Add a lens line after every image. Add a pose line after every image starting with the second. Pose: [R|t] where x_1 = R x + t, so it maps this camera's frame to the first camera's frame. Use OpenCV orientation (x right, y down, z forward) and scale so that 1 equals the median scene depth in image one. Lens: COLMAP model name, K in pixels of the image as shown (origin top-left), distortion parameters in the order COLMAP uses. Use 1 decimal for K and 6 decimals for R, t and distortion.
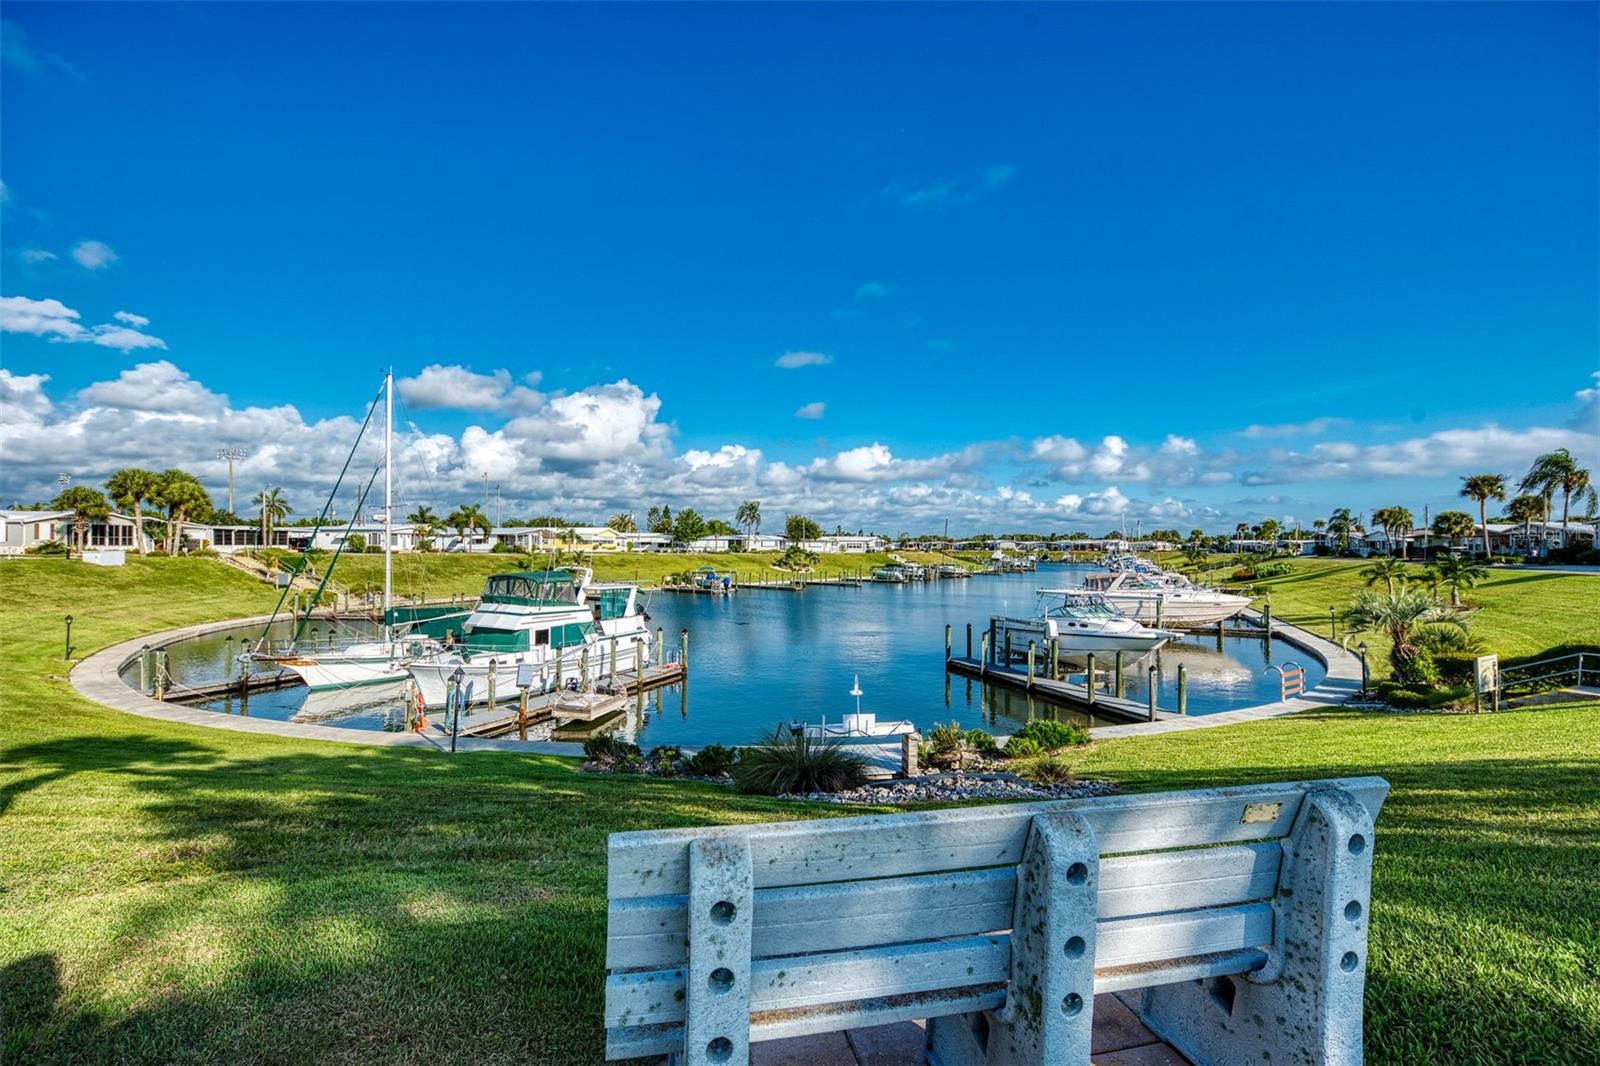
lens RADIAL K [[708.0, 0, 800.0], [0, 708.0, 533.0], [0, 0, 1]] dist [0.015777, -0.000741]
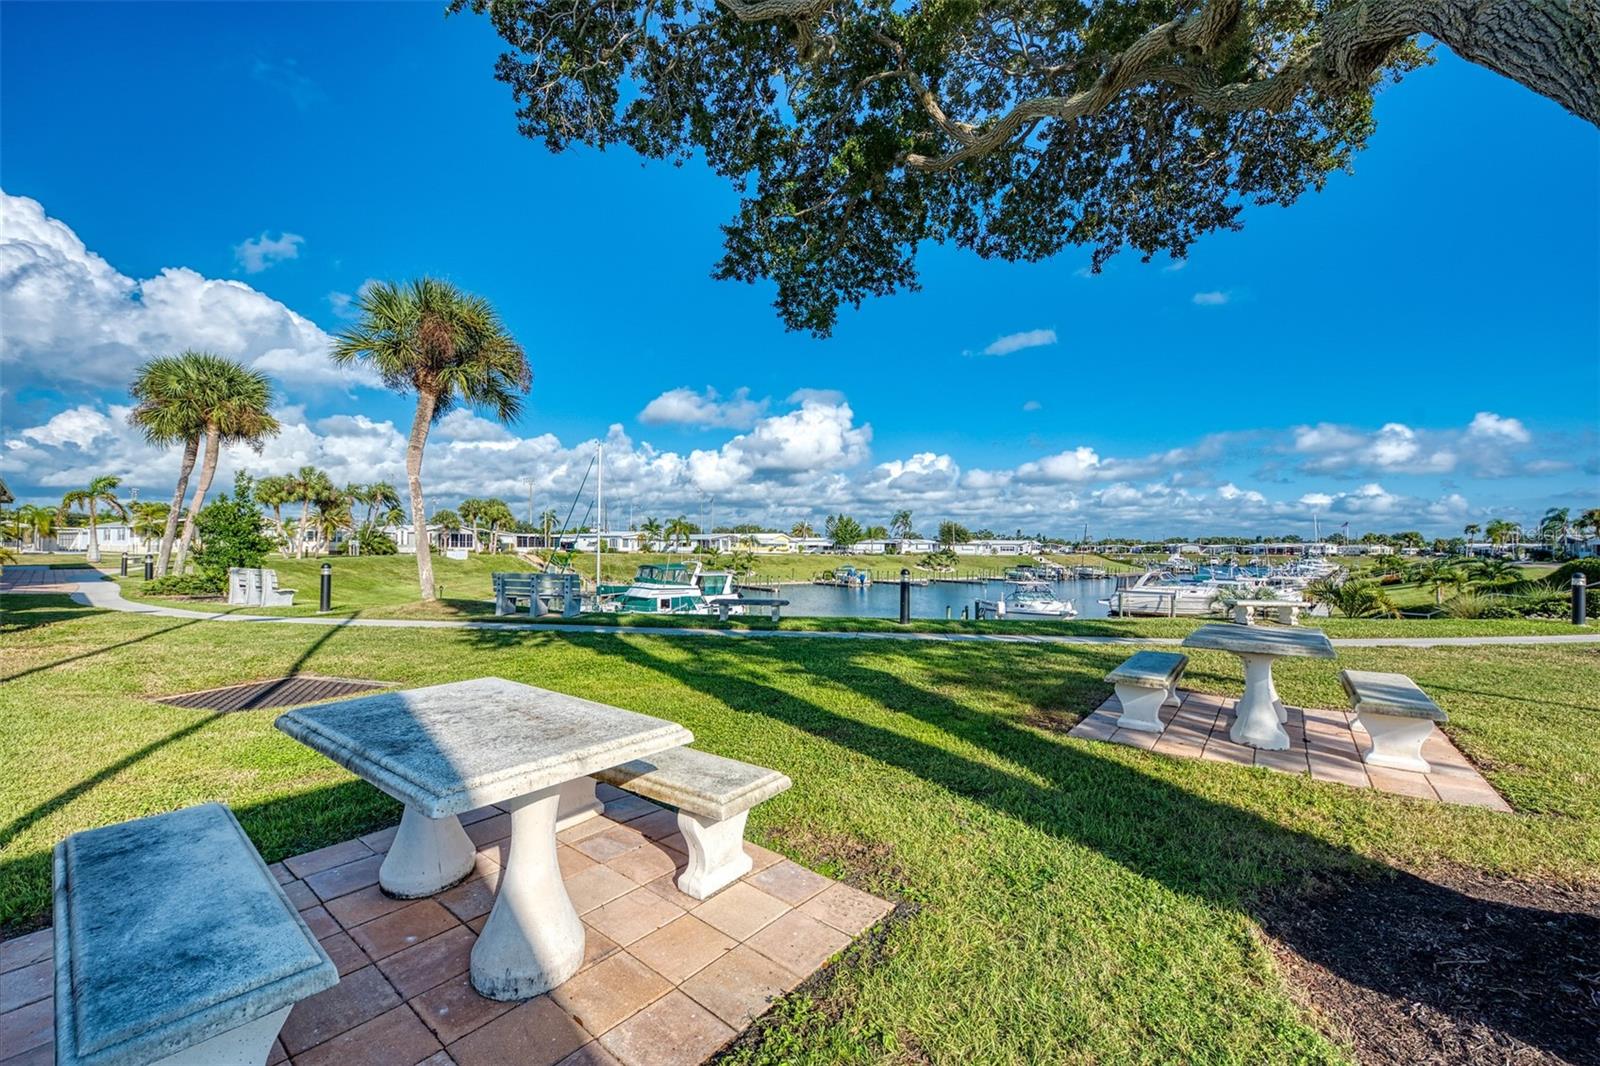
lens RADIAL K [[665.5, 0, 800.0], [0, 665.5, 533.0], [0, 0, 1]] dist [-0.001499, -0.000106]
pose [[0.955754, -0.004704, -0.294128, 0.113588], [0.003096, 0.999978, -0.005932, -0.001702], [0.294149, 0.004758, 0.955748, -0.110884]]
